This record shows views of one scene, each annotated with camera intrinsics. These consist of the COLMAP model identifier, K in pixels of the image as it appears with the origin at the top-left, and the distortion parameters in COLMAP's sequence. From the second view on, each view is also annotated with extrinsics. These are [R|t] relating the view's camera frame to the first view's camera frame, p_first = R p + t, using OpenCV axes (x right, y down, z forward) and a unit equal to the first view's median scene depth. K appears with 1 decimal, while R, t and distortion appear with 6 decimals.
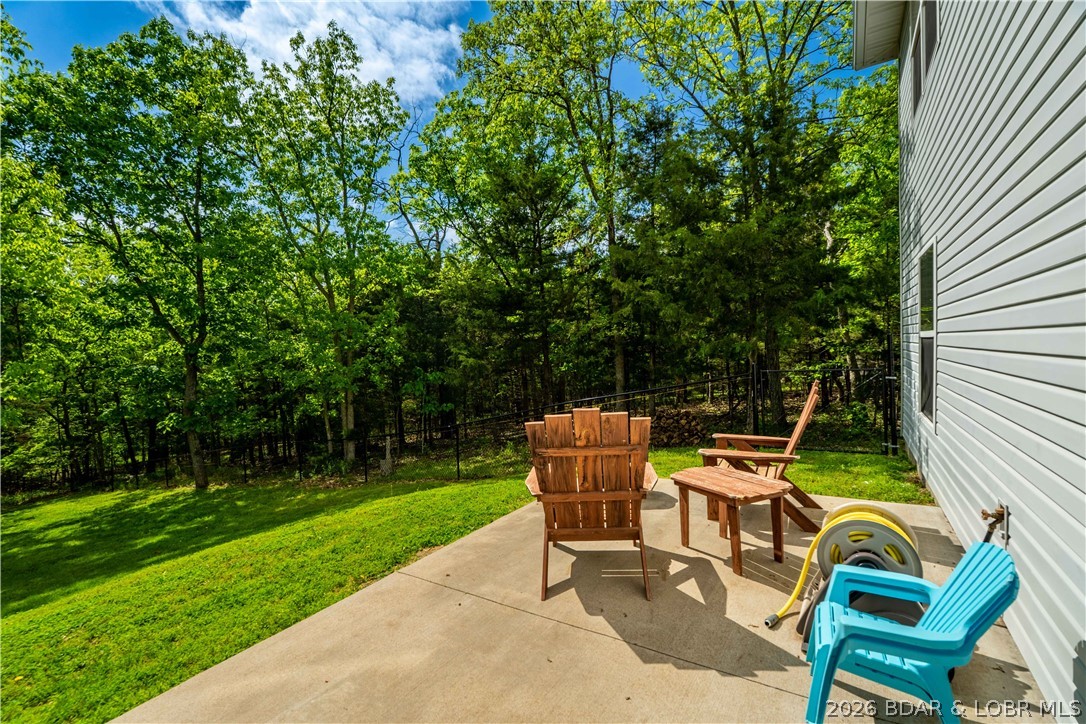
lens RADIAL K [[484.5, 0, 543.0], [0, 484.5, 362.0], [0, 0, 1]] dist [0.004199, 0.000075]
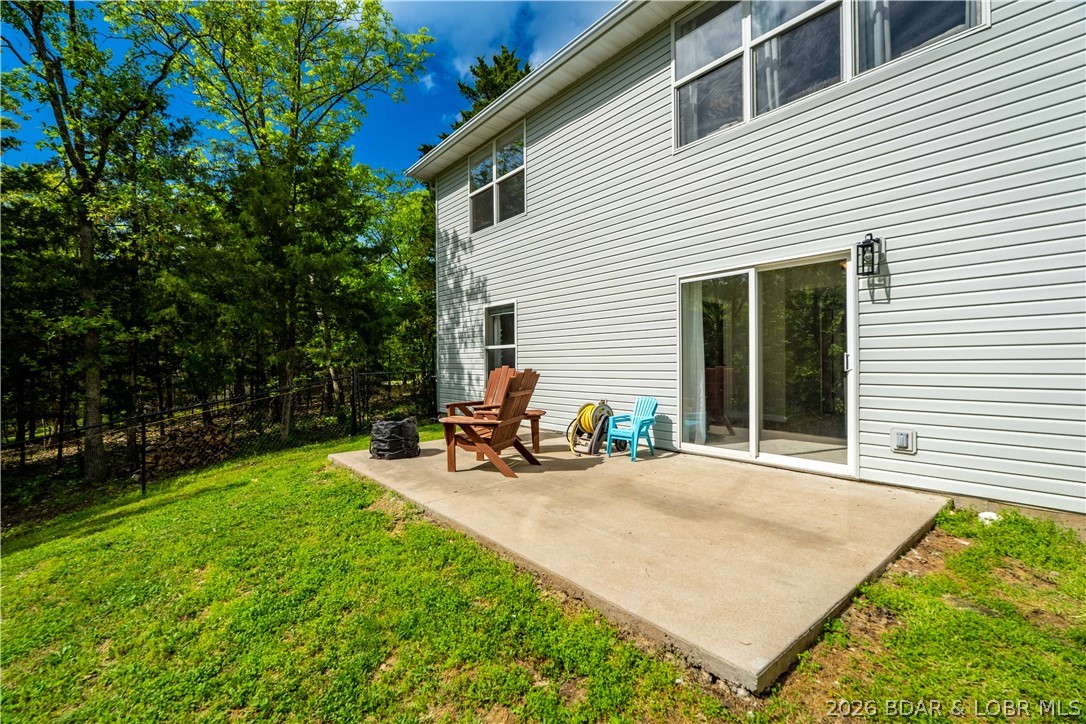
lens RADIAL K [[484.5, 0, 543.0], [0, 484.5, 362.0], [0, 0, 1]] dist [0.004199, 0.000075]
pose [[0.313393, 0.028013, 0.949210, -0.395194], [0.031448, 0.998710, -0.039857, 0.033702], [-0.949103, 0.042342, 0.312108, 0.080928]]
